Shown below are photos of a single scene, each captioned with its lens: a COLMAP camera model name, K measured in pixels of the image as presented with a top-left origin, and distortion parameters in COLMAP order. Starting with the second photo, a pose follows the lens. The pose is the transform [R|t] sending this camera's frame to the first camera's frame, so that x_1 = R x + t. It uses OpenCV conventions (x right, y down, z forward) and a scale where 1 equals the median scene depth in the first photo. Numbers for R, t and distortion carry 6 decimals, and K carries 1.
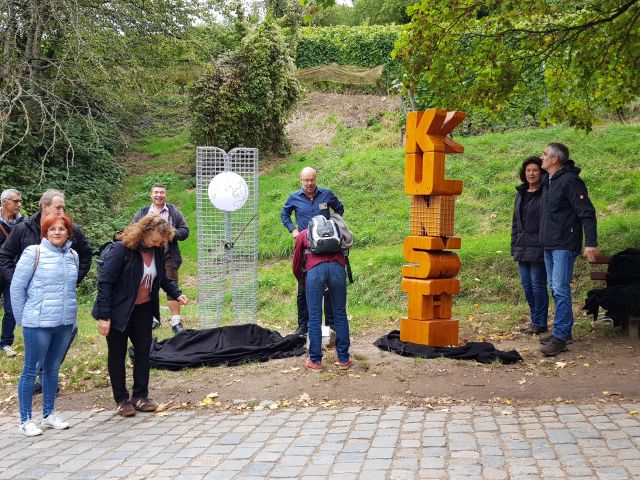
lens RADIAL K [[514.3, 0, 318.7], [0, 514.3, 250.3], [0, 0, 1]] dist [0.075125, -0.105430]
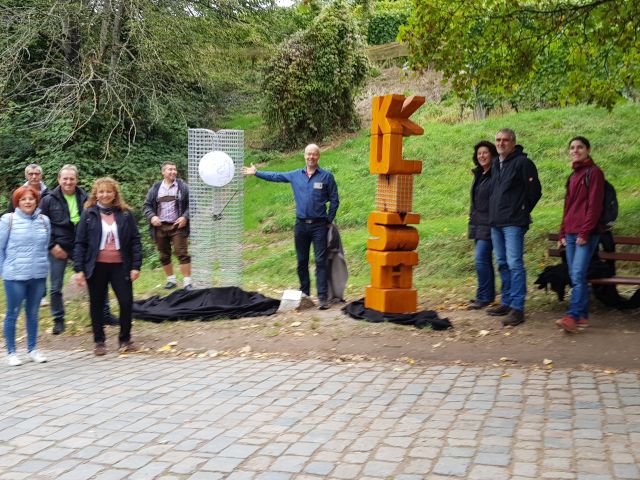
lens RADIAL K [[491.9, 0, 316.5], [0, 491.9, 239.8], [0, 0, 1]] dist [0.058618, -0.074035]
pose [[0.991492, 0.026449, -0.127453, 0.203361], [-0.021980, 0.999098, 0.036338, -0.003277], [0.128299, -0.033227, 0.991179, -0.051310]]
